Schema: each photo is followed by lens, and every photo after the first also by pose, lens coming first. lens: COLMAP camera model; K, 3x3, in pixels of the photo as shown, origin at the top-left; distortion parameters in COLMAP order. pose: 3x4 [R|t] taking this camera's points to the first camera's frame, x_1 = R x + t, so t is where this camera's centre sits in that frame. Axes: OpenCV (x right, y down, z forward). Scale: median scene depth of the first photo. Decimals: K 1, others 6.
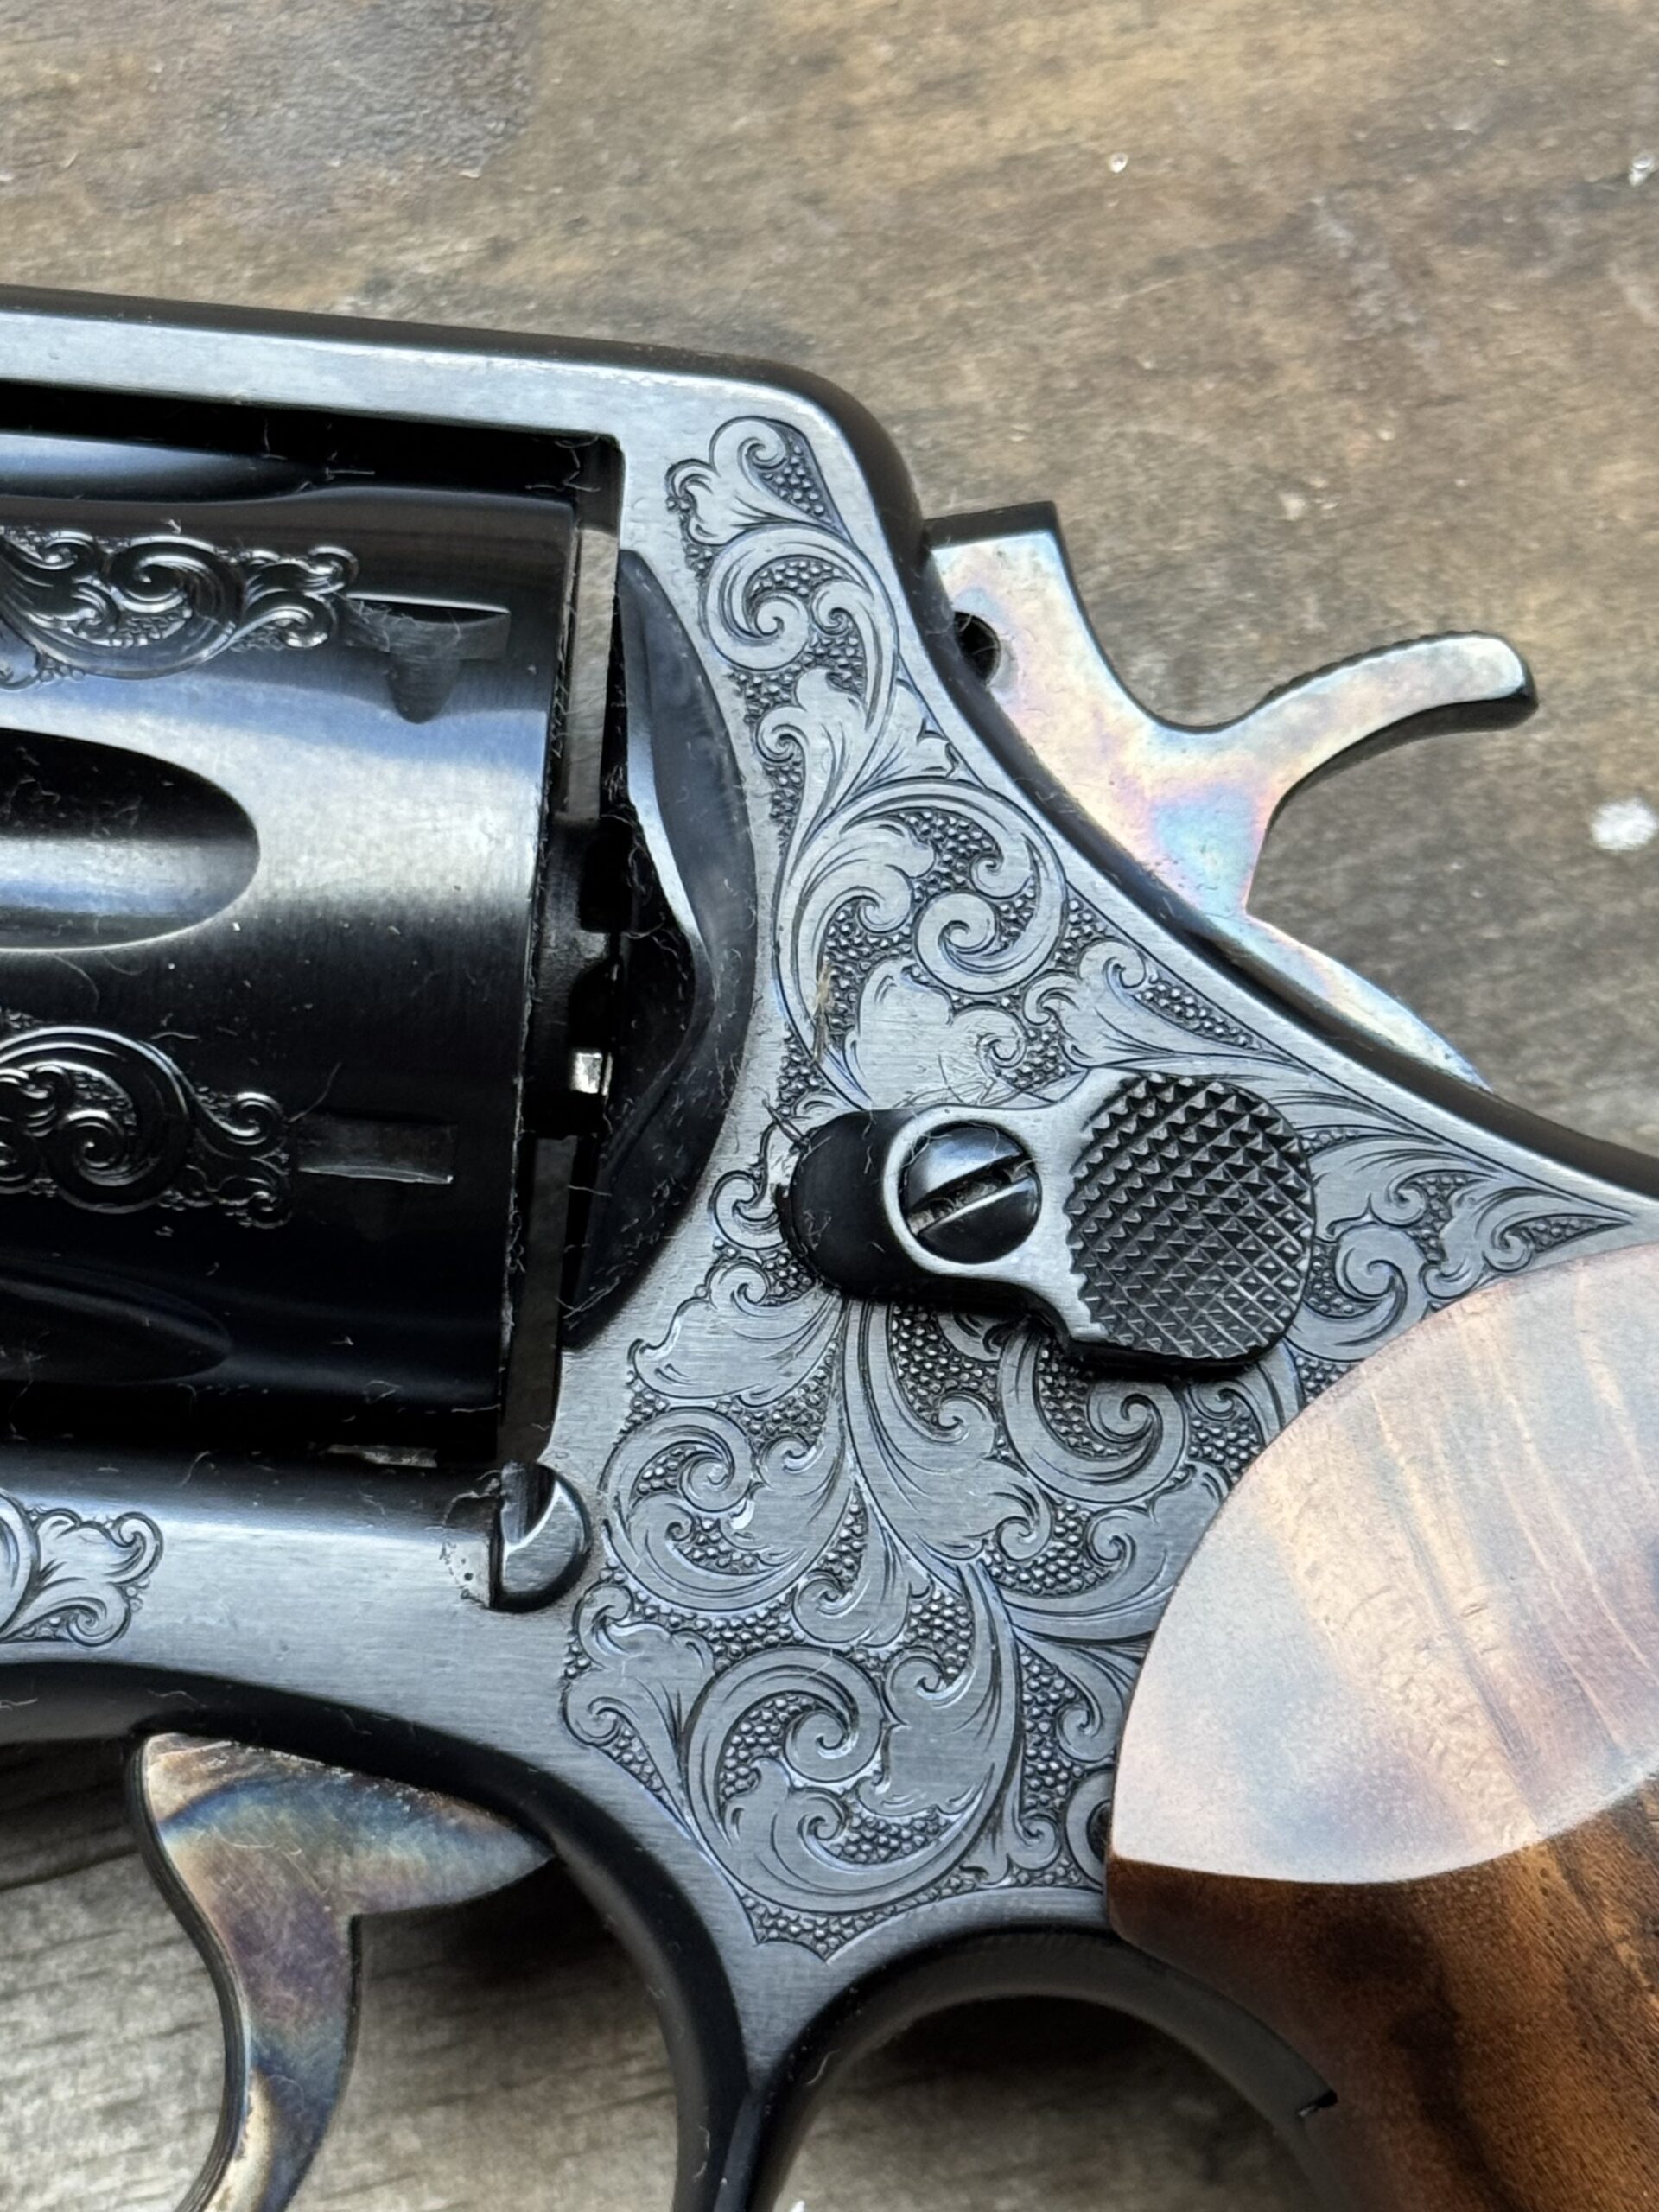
lens RADIAL K [[5490.0, 0, 829.5], [0, 5490.0, 1106.0], [0, 0, 1]] dist [0.146480, -0.114169]
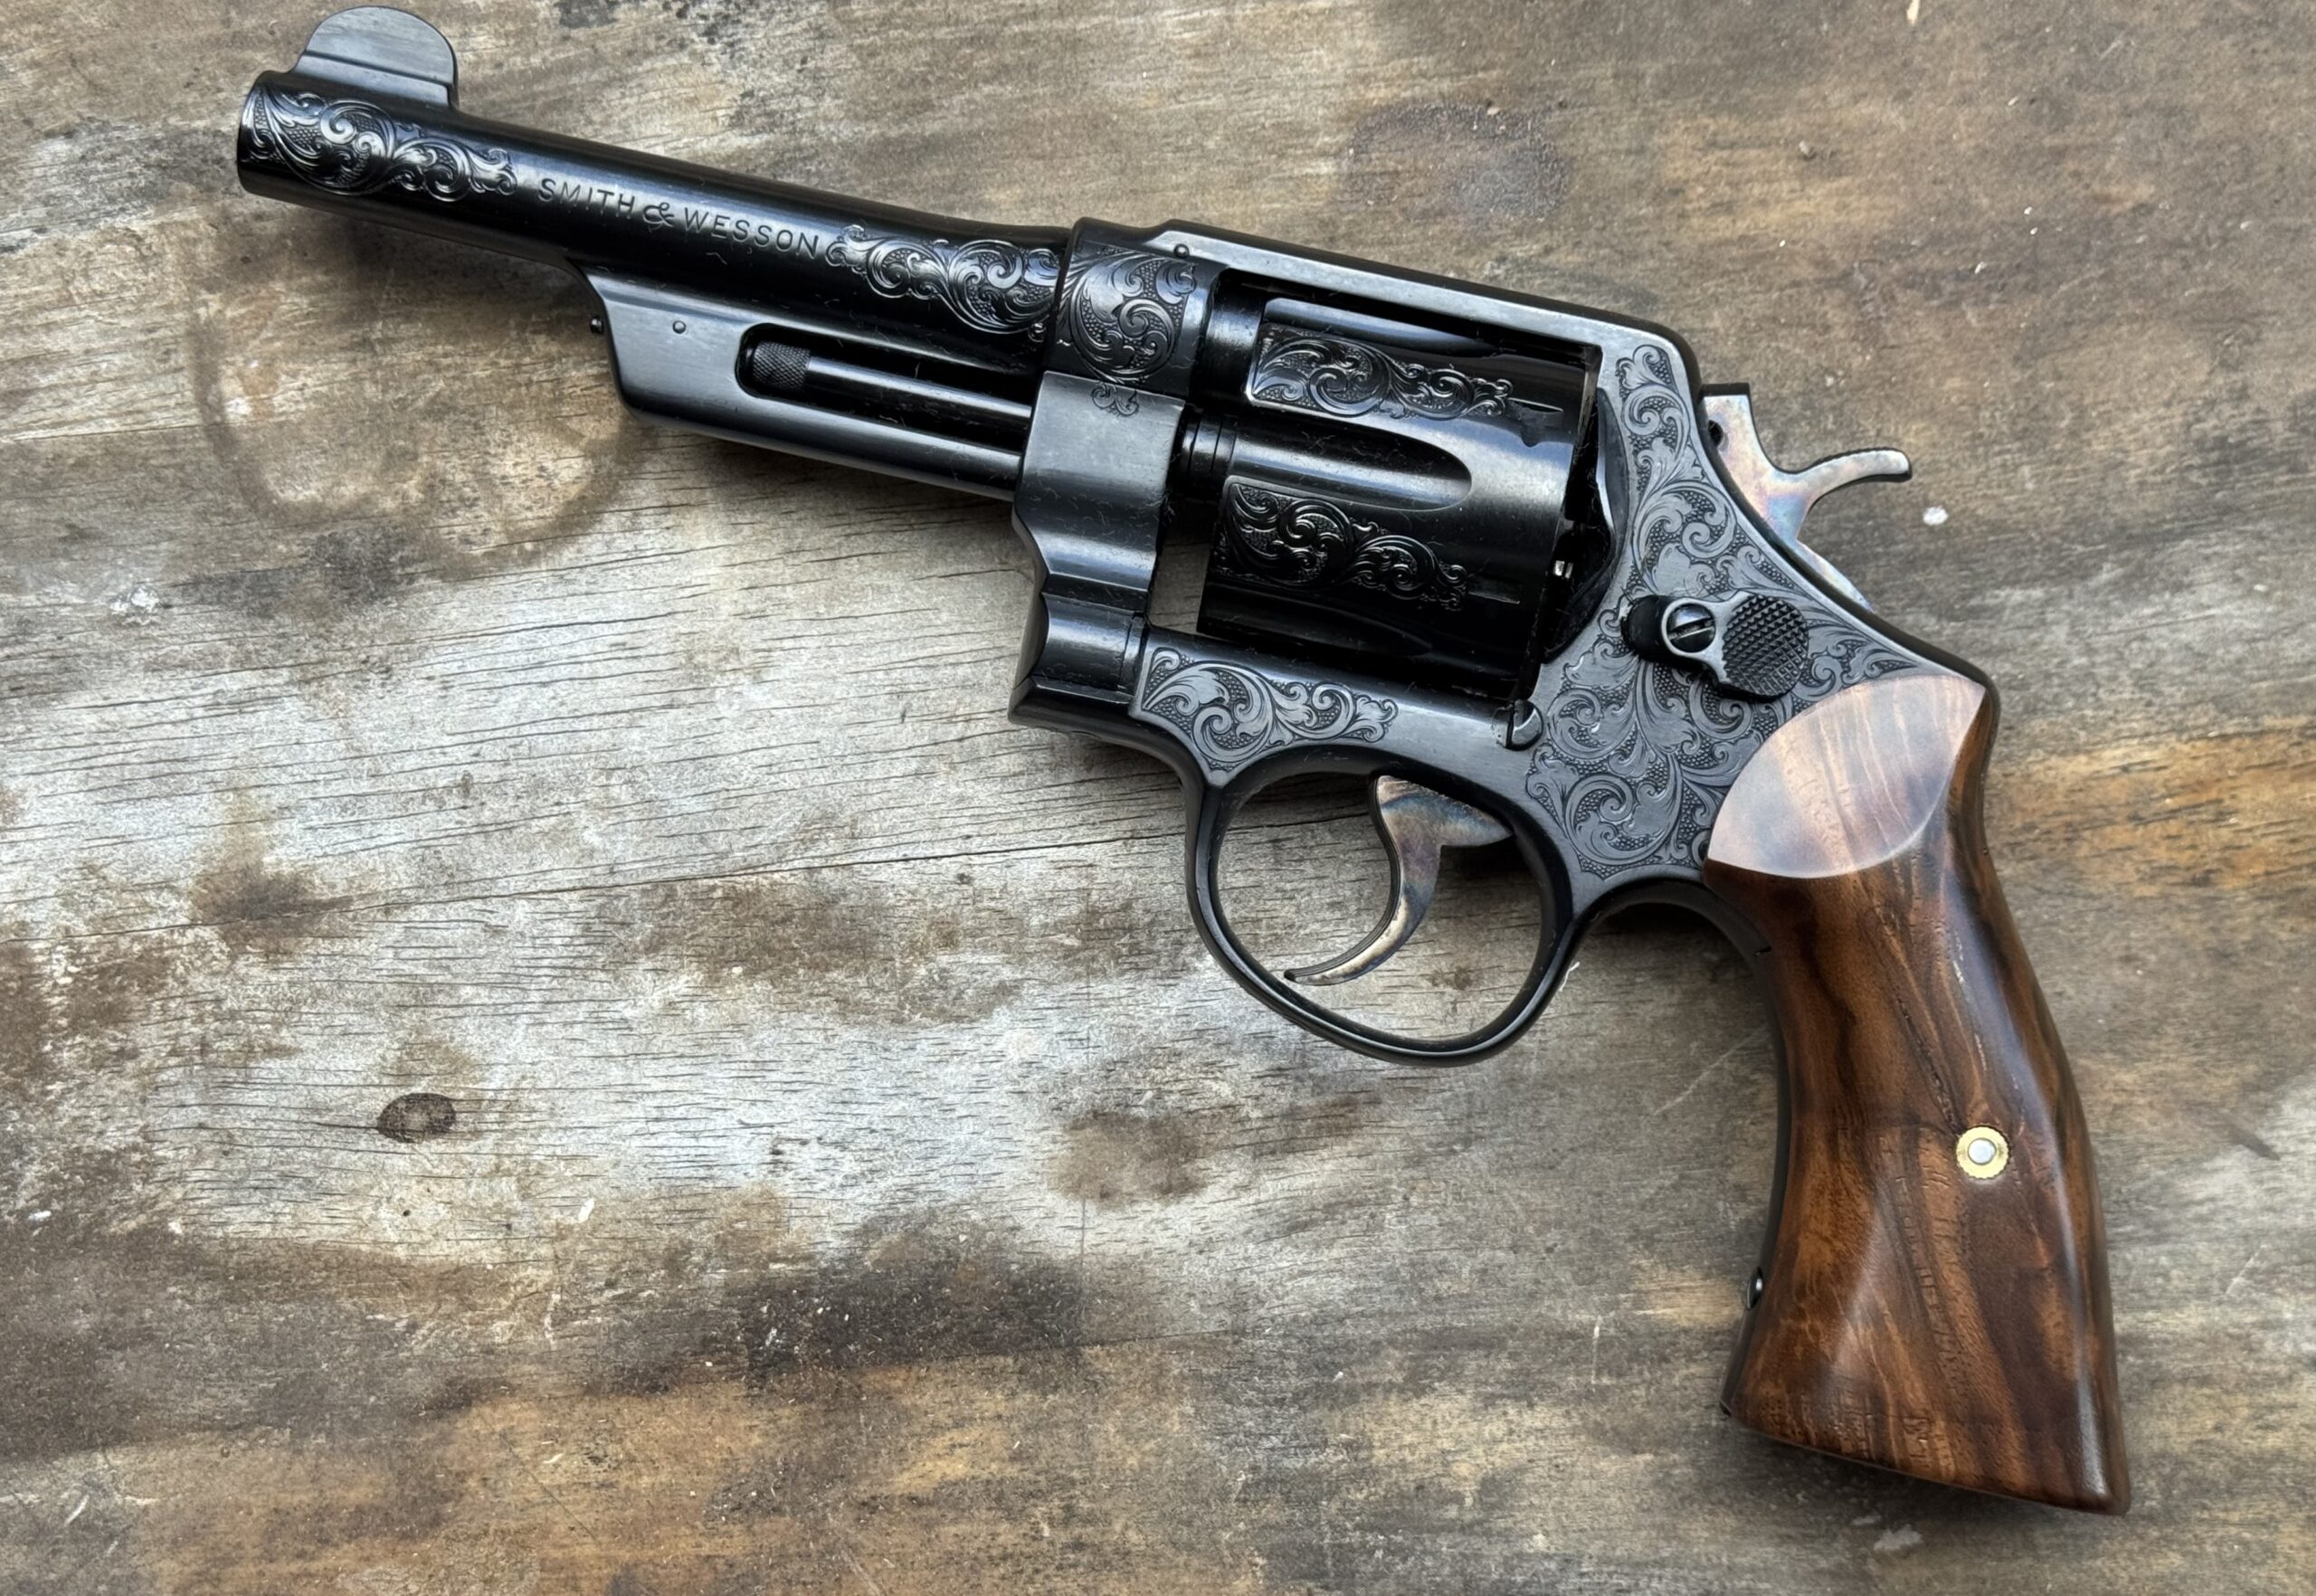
lens RADIAL K [[3353.7, 0, 1191.5], [0, 3353.7, 847.6], [0, 0, 1]] dist [0.140135, -0.049356]
pose [[0.990218, 0.131628, -0.046282, -0.136579], [-0.125602, 0.985375, 0.115153, -0.041329], [0.060763, -0.108213, 0.992269, -0.787994]]
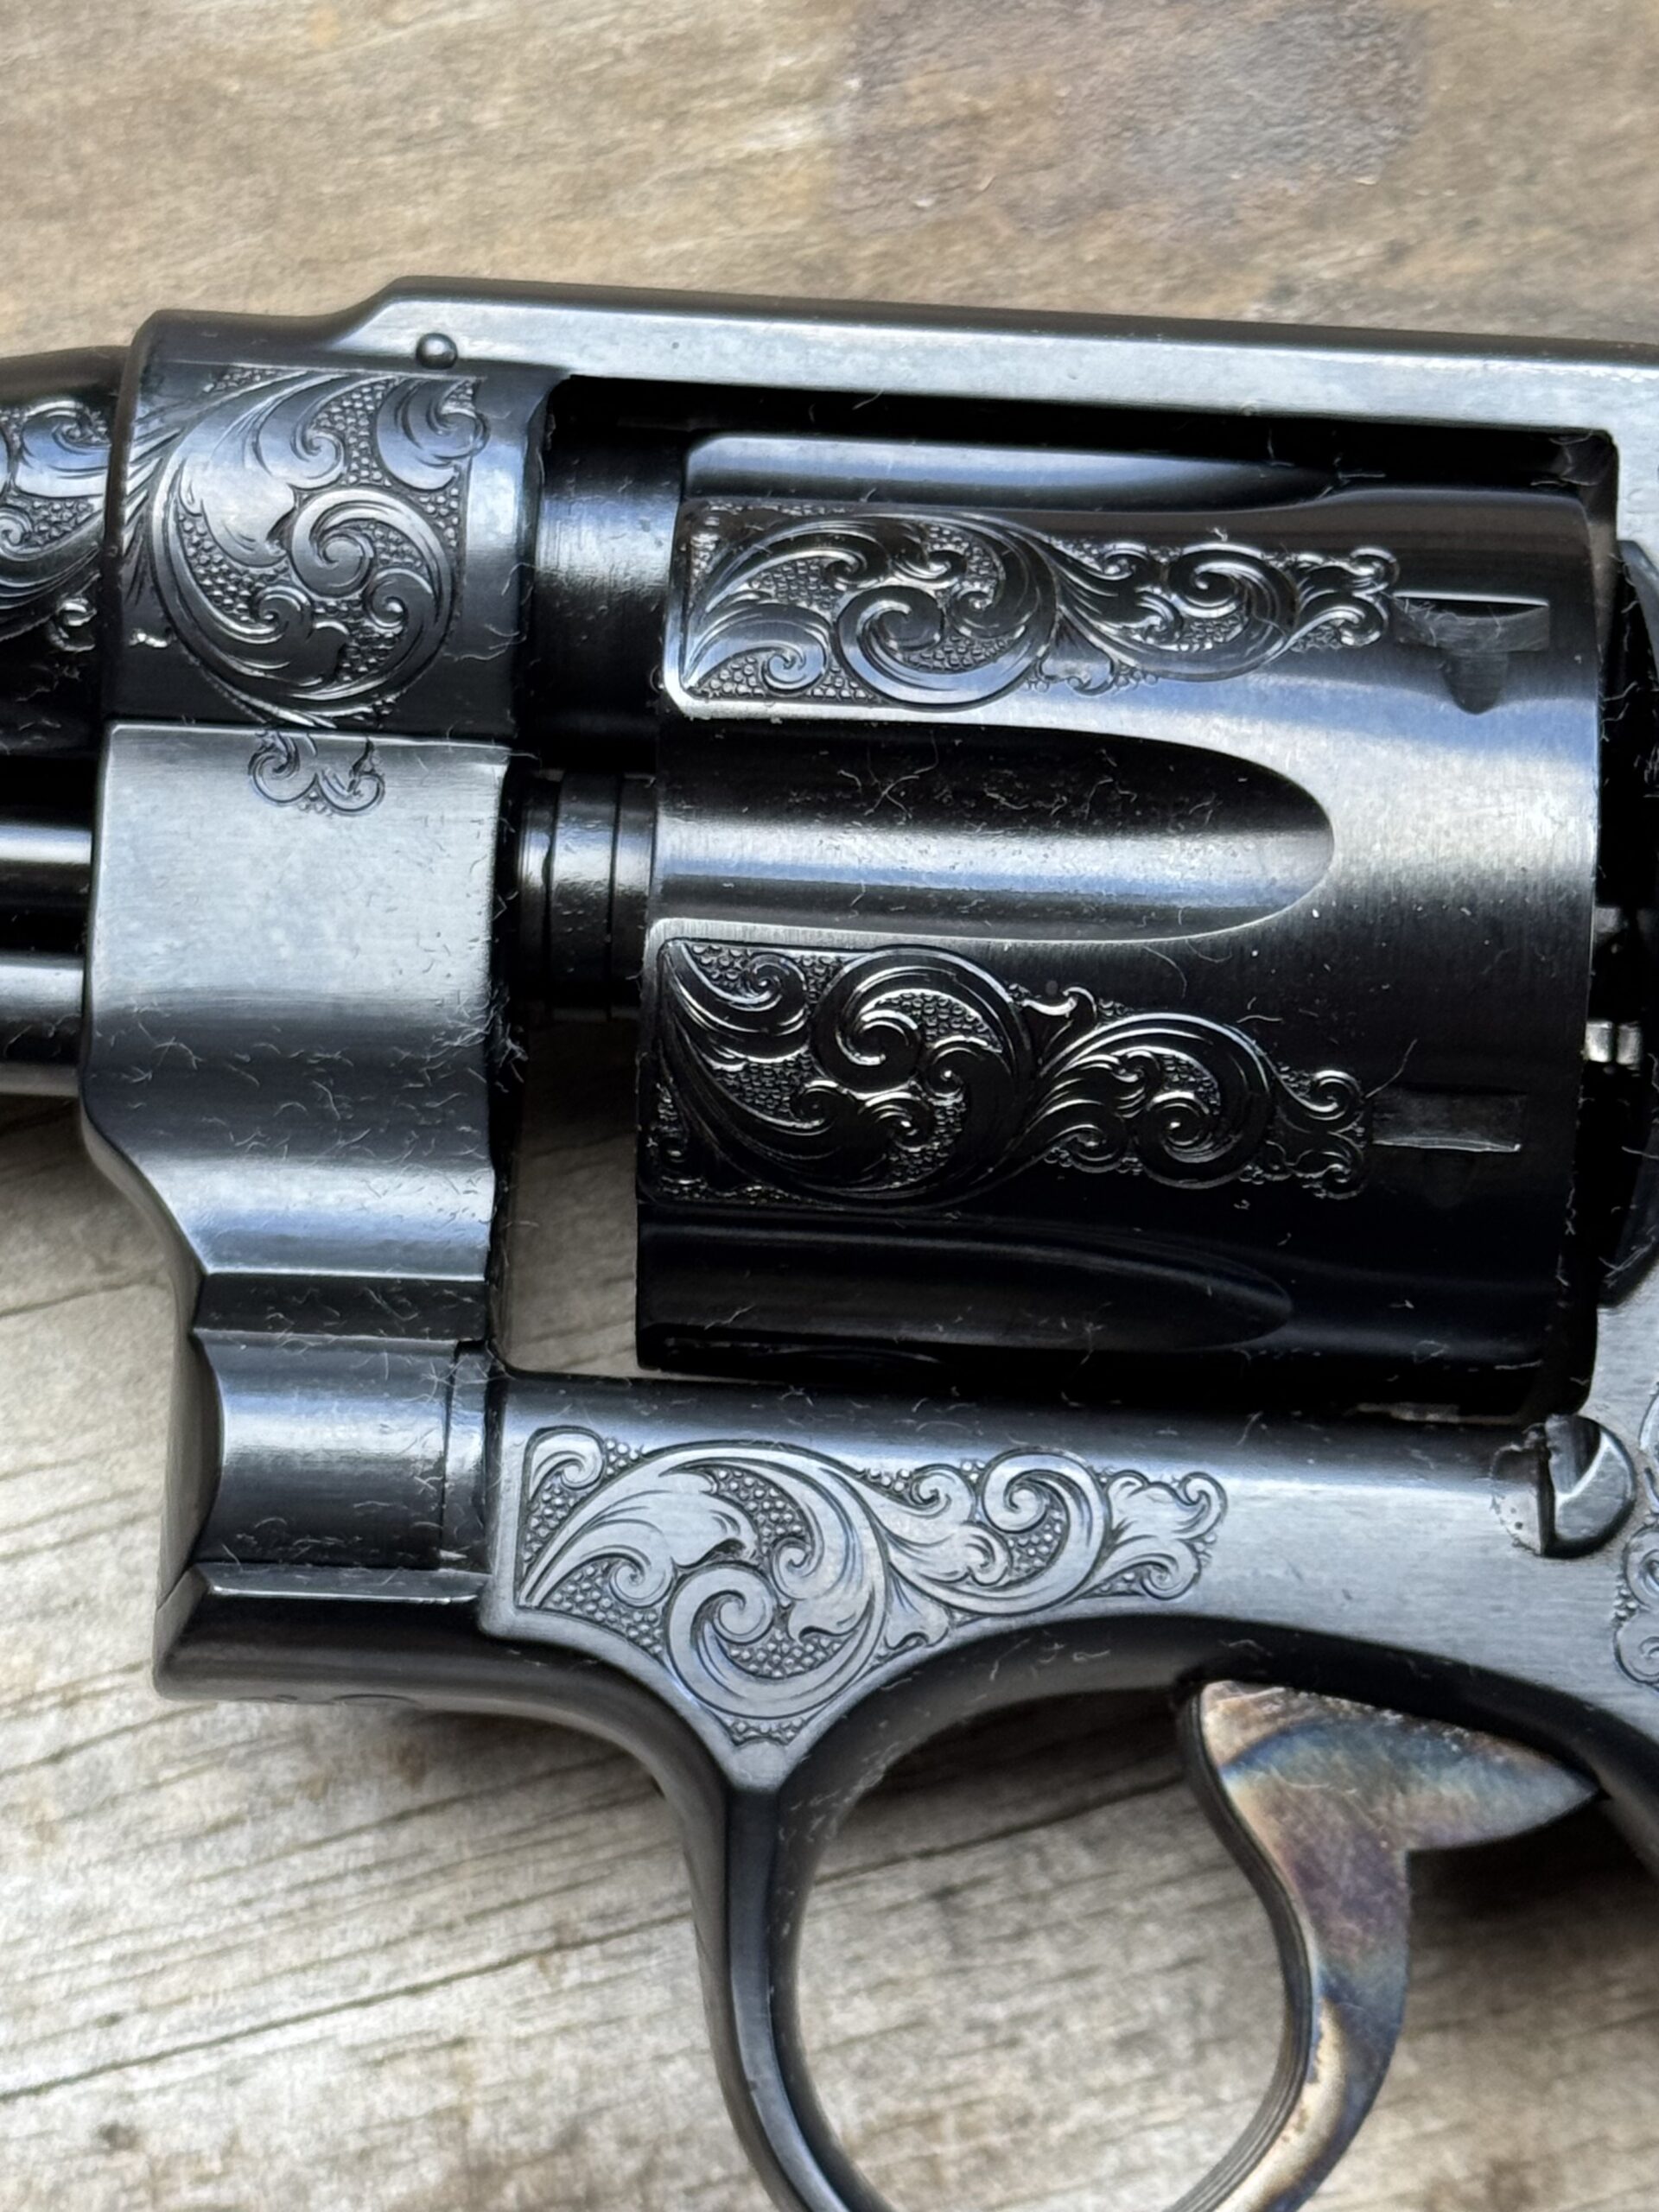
lens RADIAL K [[5497.6, 0, 857.1], [0, 5497.6, 1109.7], [0, 0, 1]] dist [0.065844, 0.873629]
pose [[0.999112, -0.029049, -0.030528, -0.156113], [0.029303, 0.999539, 0.007915, -0.005650], [0.030284, -0.008802, 0.999503, -0.052054]]
